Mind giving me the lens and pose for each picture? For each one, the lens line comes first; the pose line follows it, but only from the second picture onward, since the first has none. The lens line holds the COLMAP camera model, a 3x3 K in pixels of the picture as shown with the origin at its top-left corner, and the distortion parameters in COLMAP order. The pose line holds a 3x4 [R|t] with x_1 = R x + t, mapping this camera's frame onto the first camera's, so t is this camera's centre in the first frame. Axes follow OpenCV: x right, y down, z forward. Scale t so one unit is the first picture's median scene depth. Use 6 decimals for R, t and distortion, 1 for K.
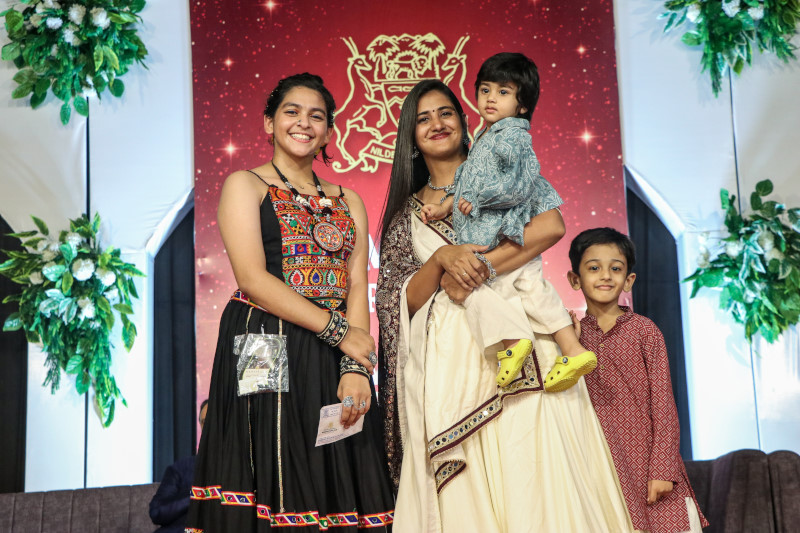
lens RADIAL K [[1764.4, 0, 413.4], [0, 1764.4, 268.8], [0, 0, 1]] dist [0.447553, 0.000000]
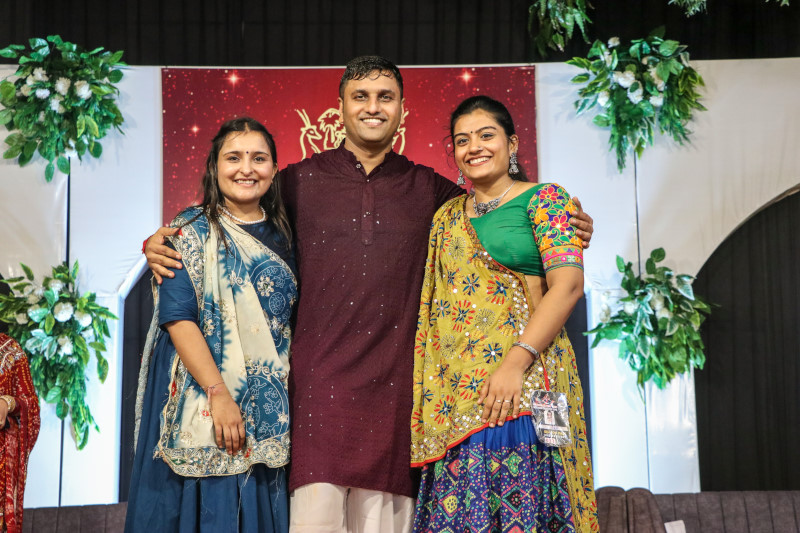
lens RADIAL K [[1988.6, 0, 407.5], [0, 1988.6, 274.3], [0, 0, 1]] dist [0.517148, 0.000000]
pose [[0.999598, 0.024309, 0.014613, 0.015101], [-0.024501, 0.999614, 0.013102, -0.044546], [-0.014289, -0.013455, 0.999807, -0.281822]]
